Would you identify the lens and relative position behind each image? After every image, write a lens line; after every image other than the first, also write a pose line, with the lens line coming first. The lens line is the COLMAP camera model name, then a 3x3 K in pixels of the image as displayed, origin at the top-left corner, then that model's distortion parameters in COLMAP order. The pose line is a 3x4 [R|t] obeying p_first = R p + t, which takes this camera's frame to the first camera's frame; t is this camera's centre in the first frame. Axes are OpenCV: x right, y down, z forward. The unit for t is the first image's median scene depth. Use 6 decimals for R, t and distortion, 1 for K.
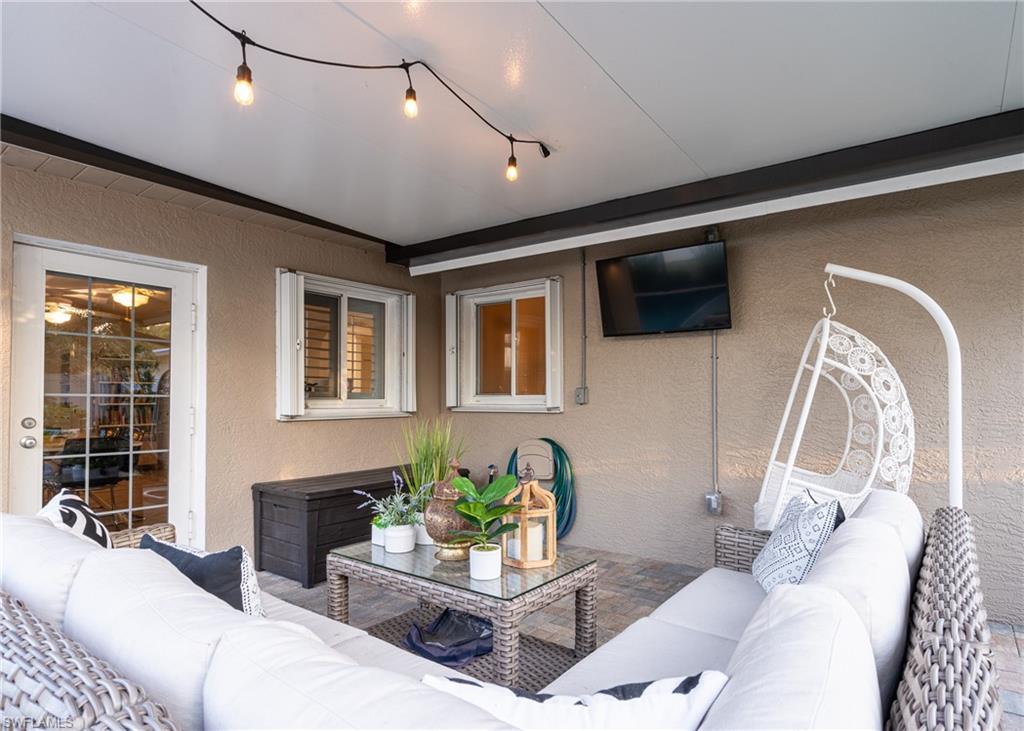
lens RADIAL K [[543.9, 0, 551.5], [0, 543.9, 382.9], [0, 0, 1]] dist [0.000730, 0.000046]
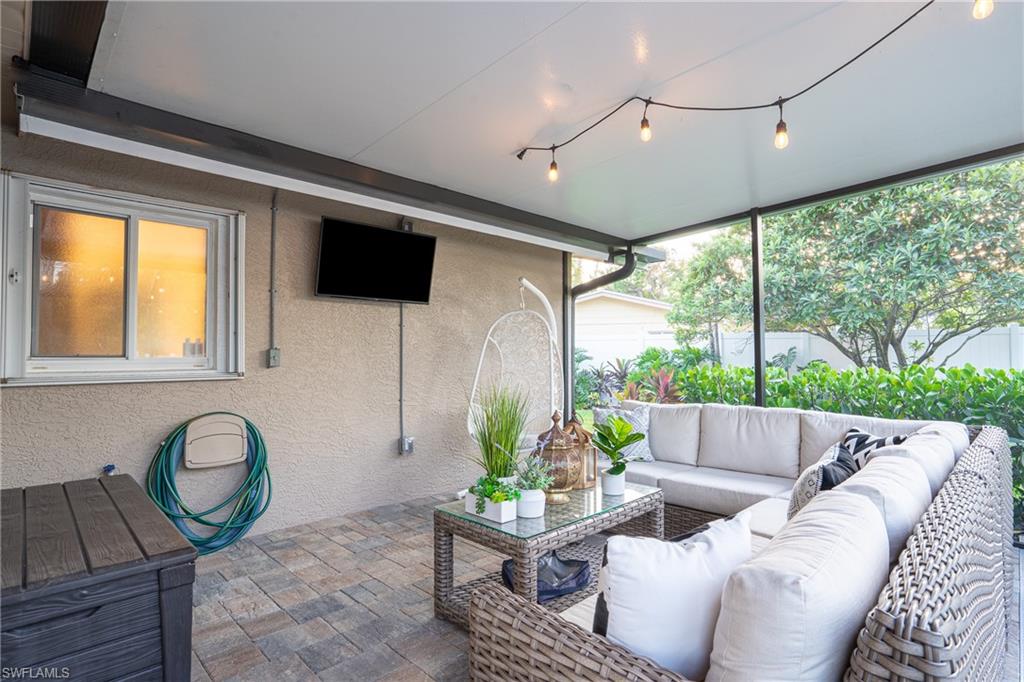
lens RADIAL K [[514.9, 0, 512.0], [0, 514.9, 341.0], [0, 0, 1]] dist [-0.002956, -0.000160]
pose [[0.201830, 0.028977, 0.978992, -0.745126], [-0.020947, 0.999461, -0.025264, 0.010348], [-0.979197, -0.015408, 0.202328, 0.508959]]
